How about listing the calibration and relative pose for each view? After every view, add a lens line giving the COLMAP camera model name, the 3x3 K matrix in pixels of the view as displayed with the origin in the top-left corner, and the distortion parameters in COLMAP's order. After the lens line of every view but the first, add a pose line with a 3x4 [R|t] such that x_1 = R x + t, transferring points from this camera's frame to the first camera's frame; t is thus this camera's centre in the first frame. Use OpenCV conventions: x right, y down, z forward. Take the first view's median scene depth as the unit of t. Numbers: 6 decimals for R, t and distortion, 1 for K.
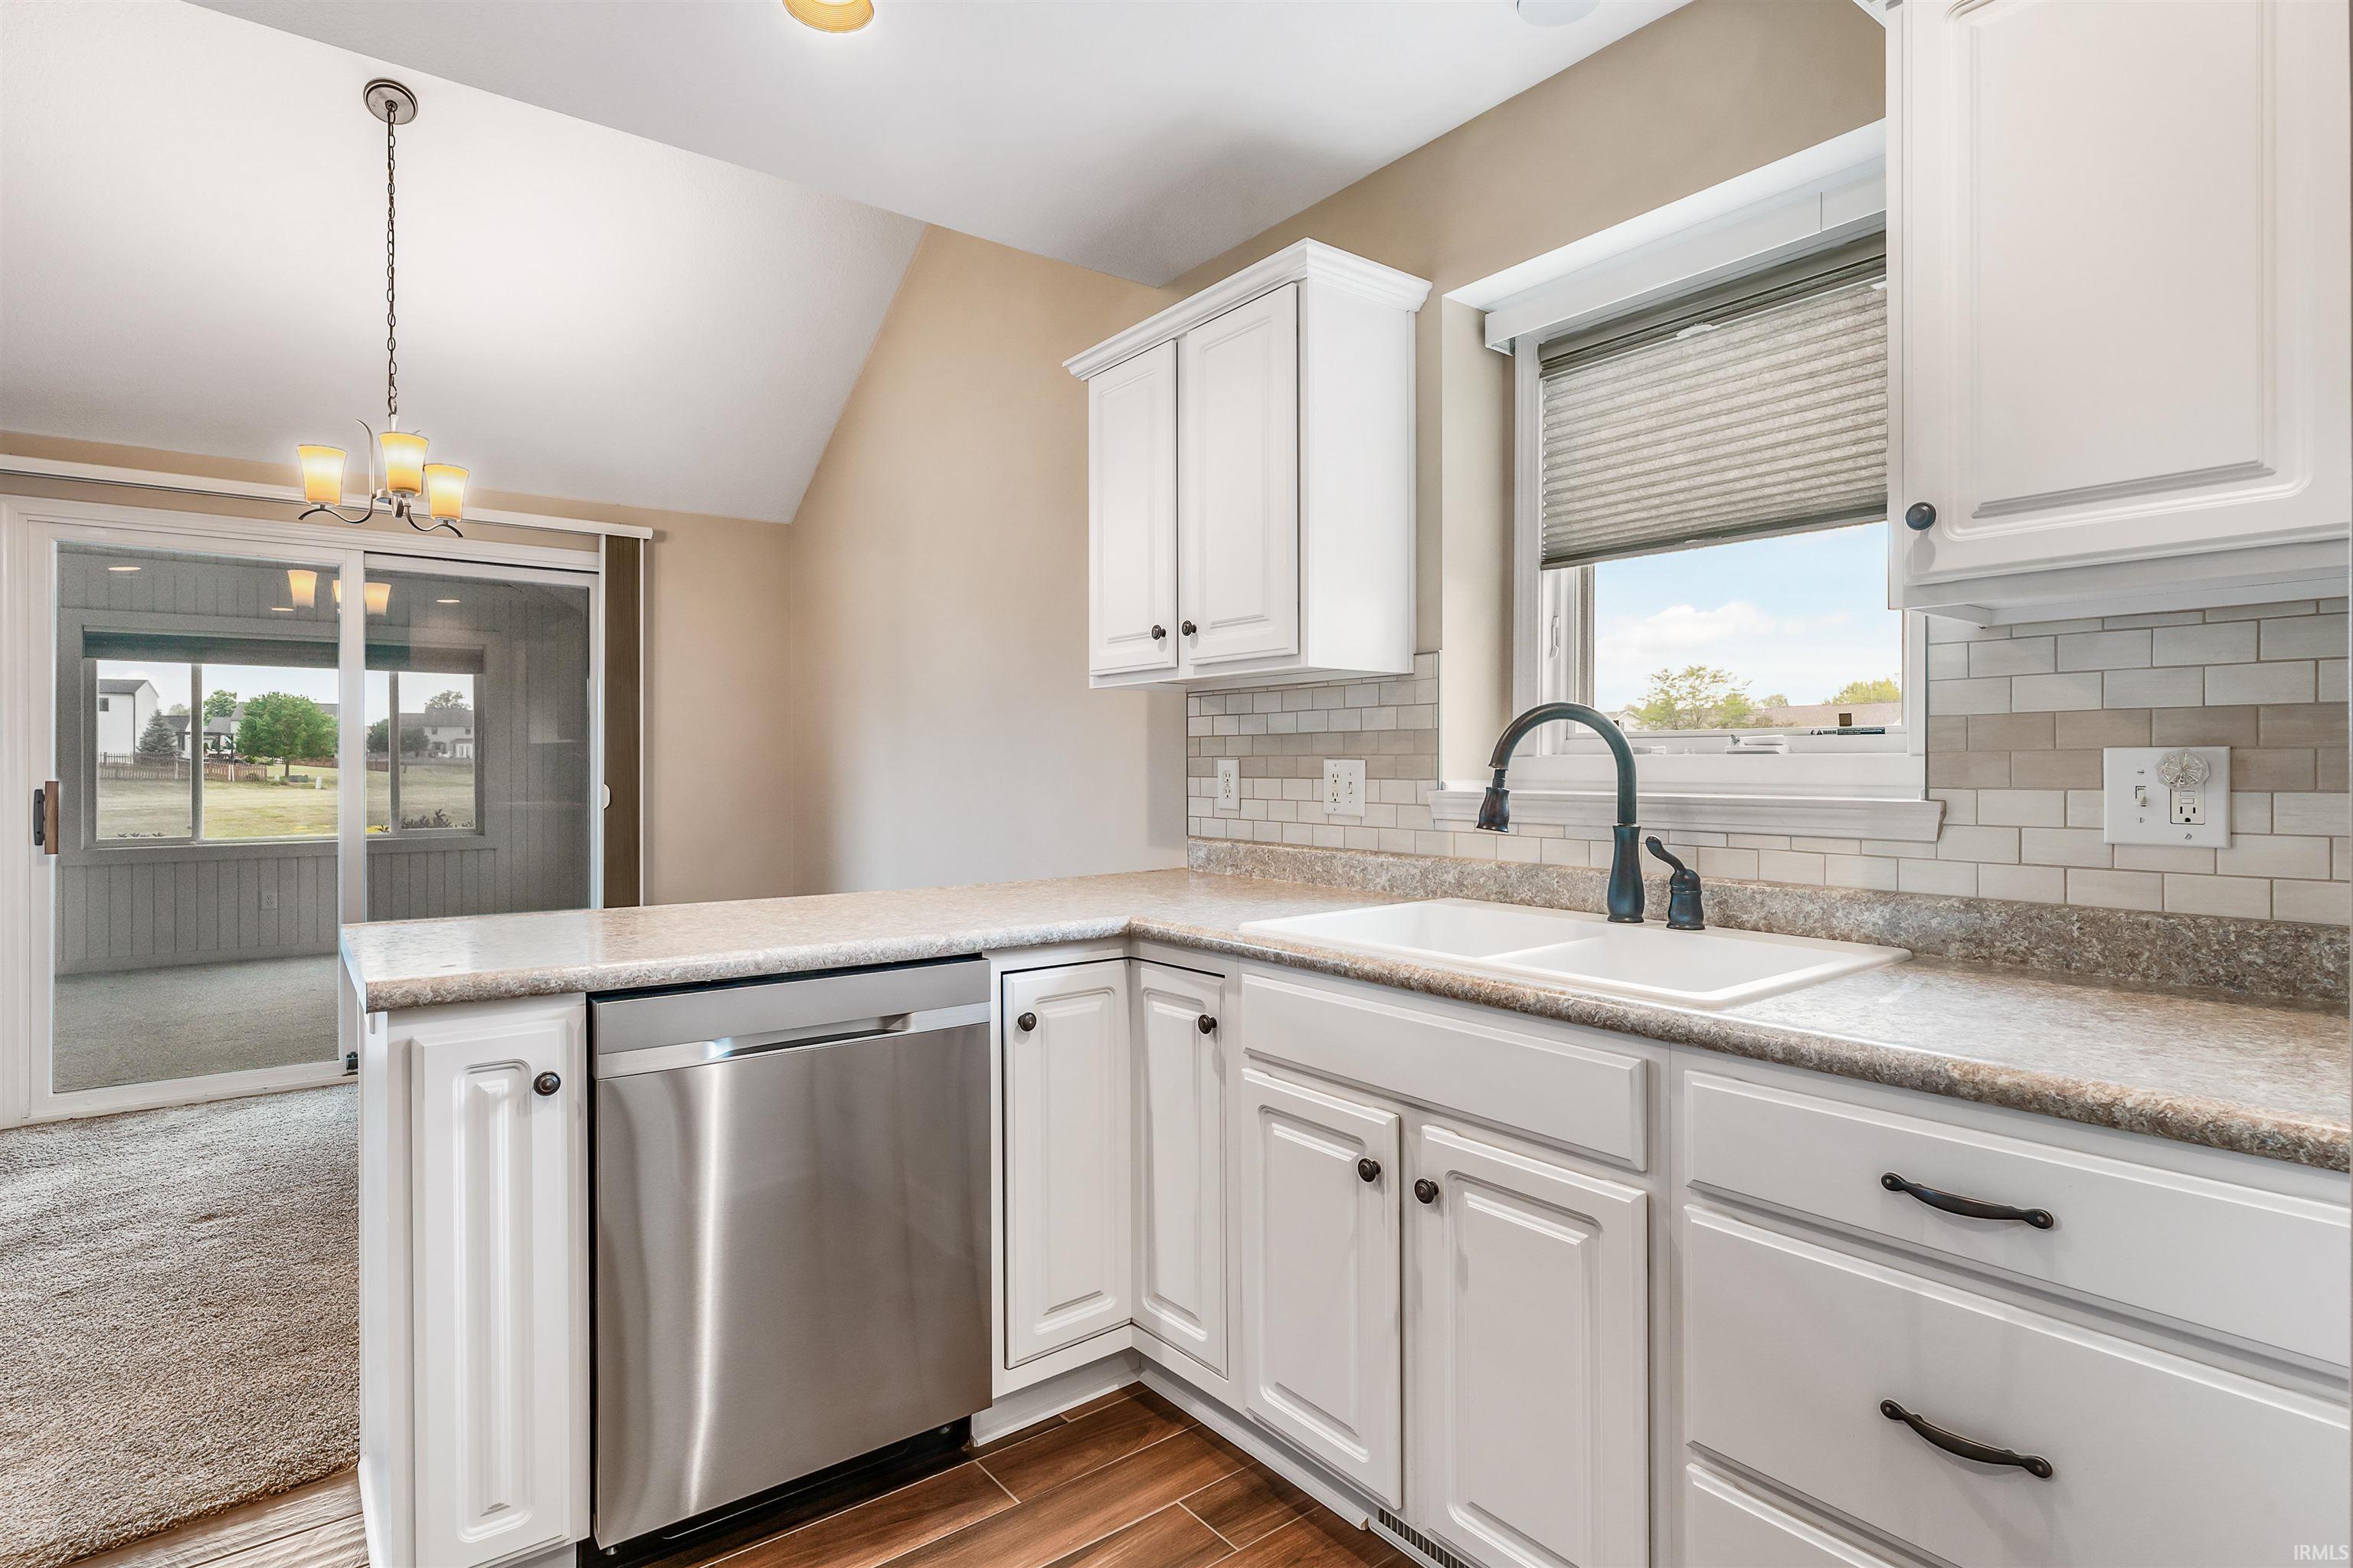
lens RADIAL K [[1189.1, 0, 1171.2], [0, 1189.1, 766.4], [0, 0, 1]] dist [-0.005070, 0.000676]
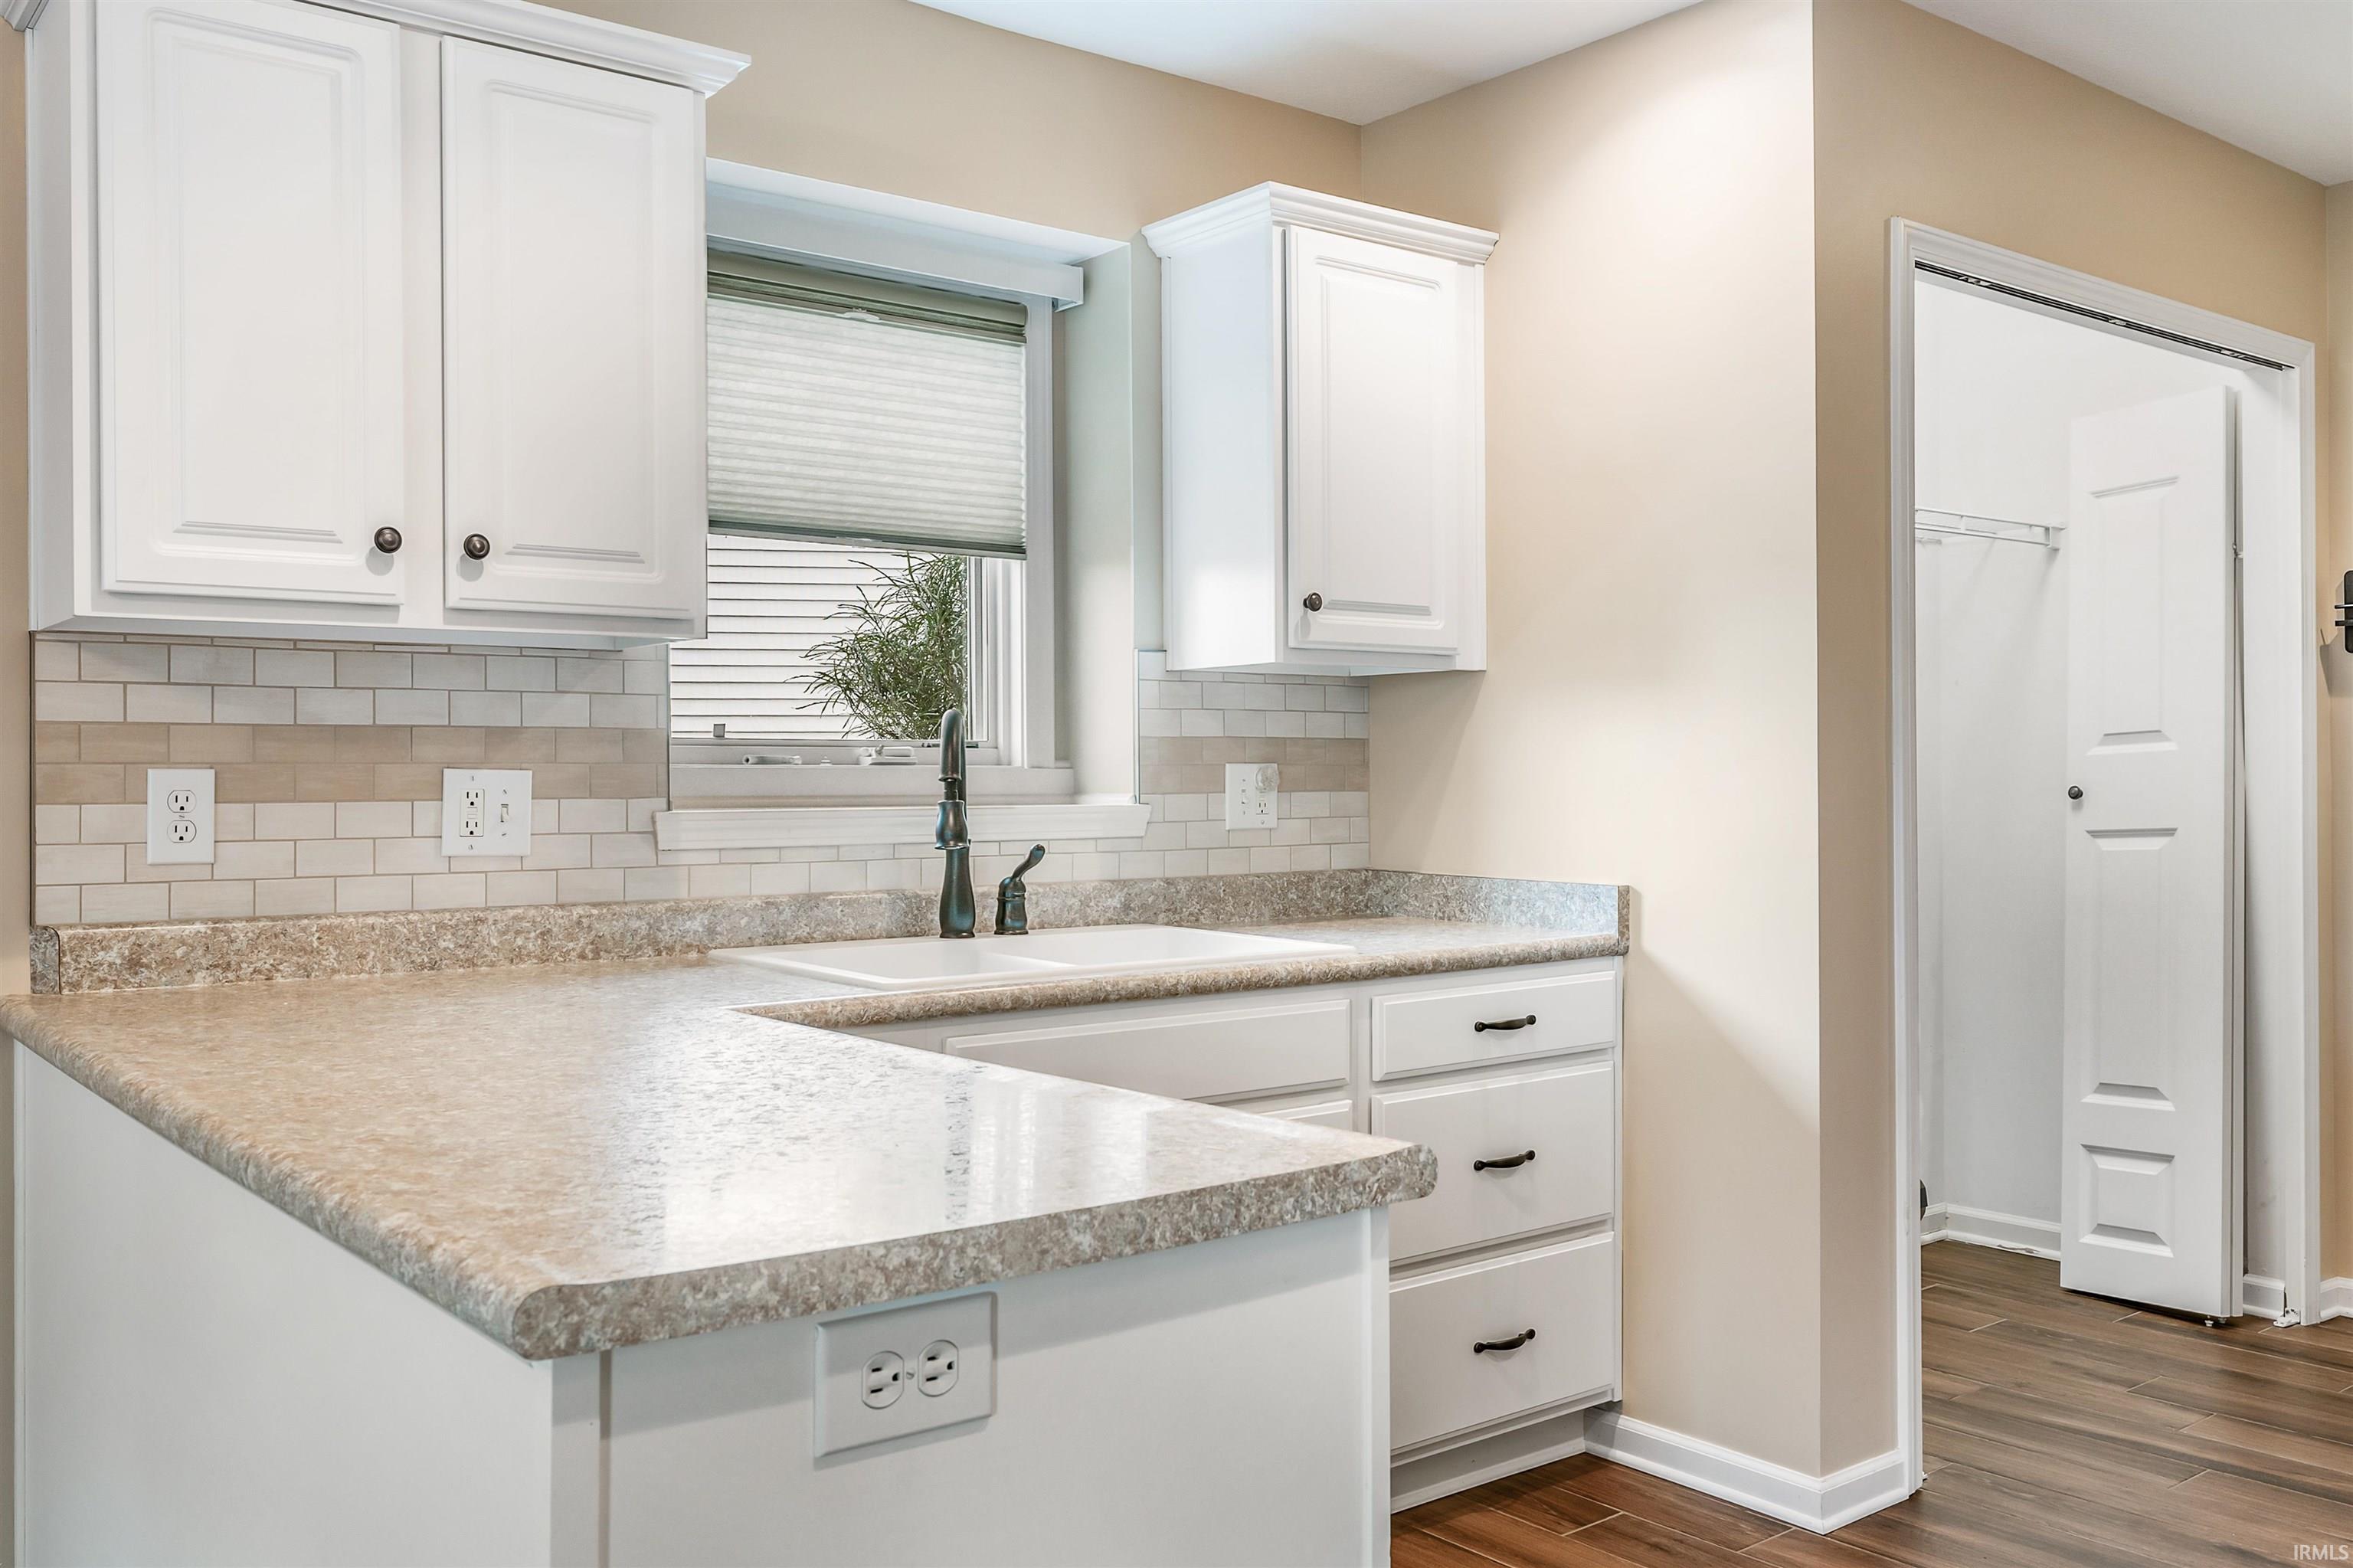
lens RADIAL K [[1994.1, 0, 1192.1], [0, 1994.1, 776.4], [0, 0, 1]] dist [-0.007574, 0.015249]
pose [[-0.021478, 0.000018, 0.999769, -1.057528], [0.004898, 0.999988, 0.000087, -0.000386], [-0.999757, 0.004898, -0.021477, 0.712372]]
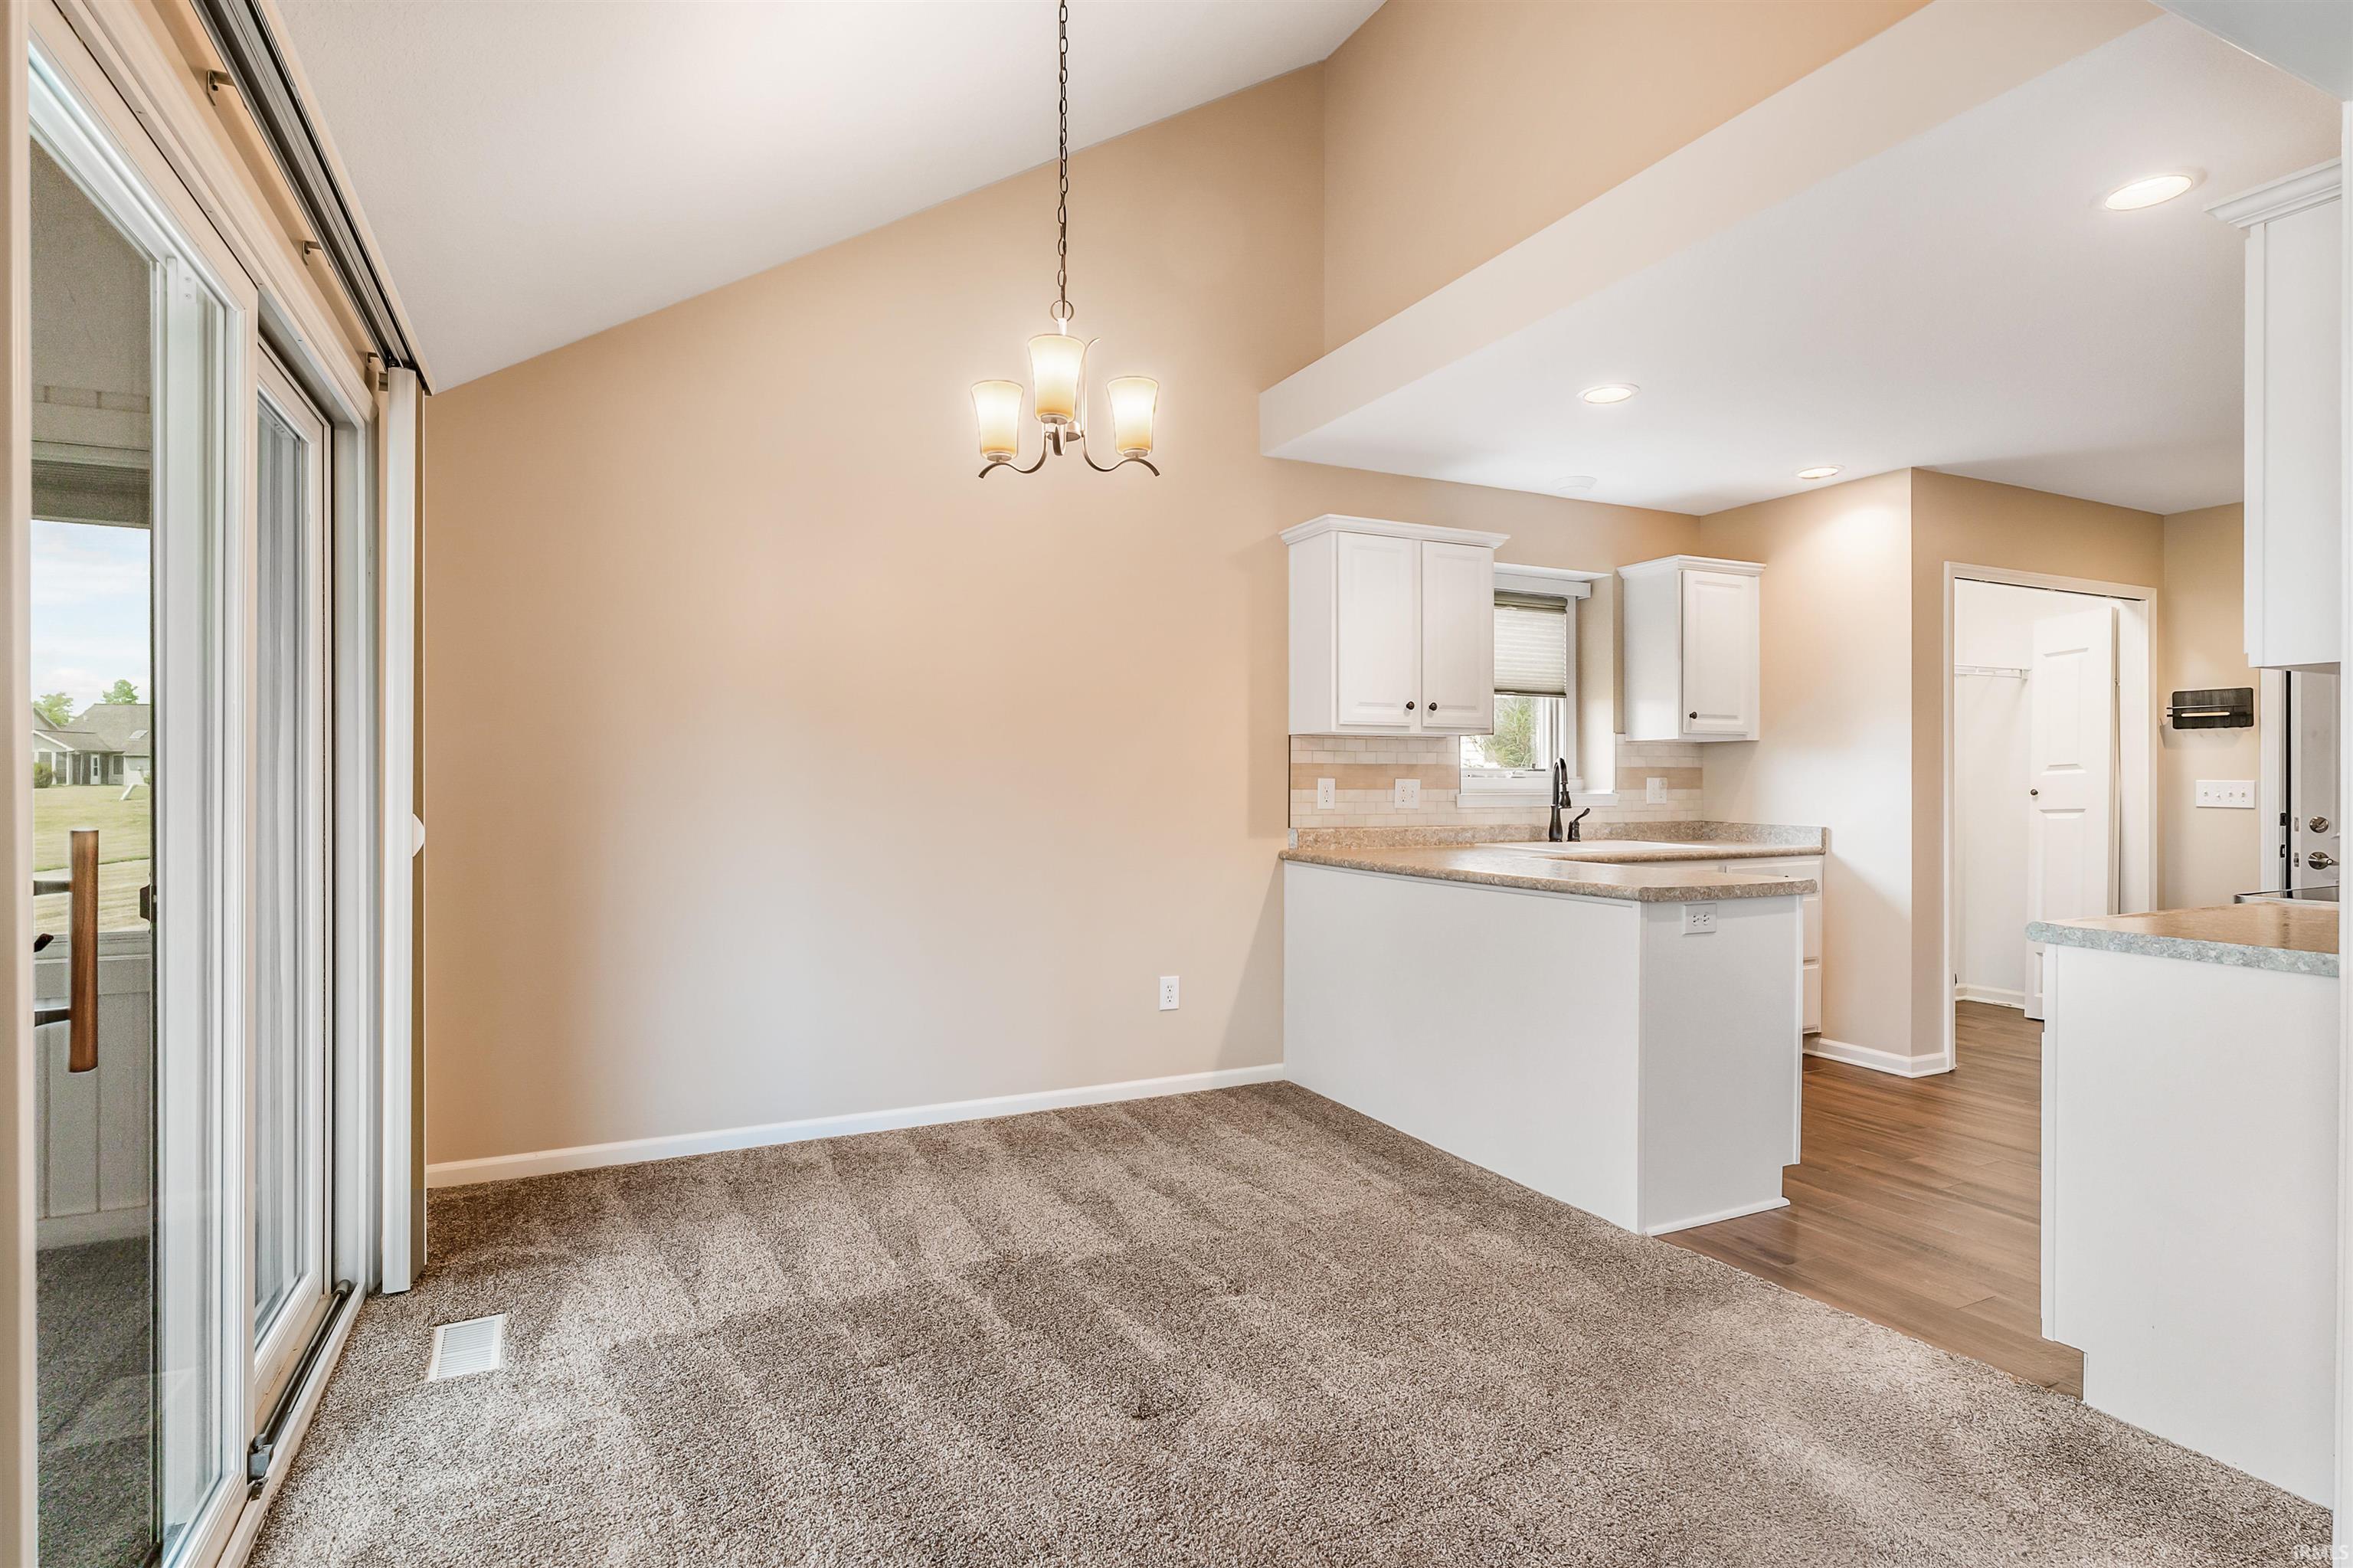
lens RADIAL K [[1189.1, 0, 1176.0], [0, 1189.1, 789.7], [0, 0, 1]] dist [-0.005070, 0.000676]
pose [[0.202677, -0.004103, 0.979237, -1.982187], [0.000346, 0.999991, 0.004119, 0.003714], [-0.979246, -0.000496, 0.202677, 1.089167]]
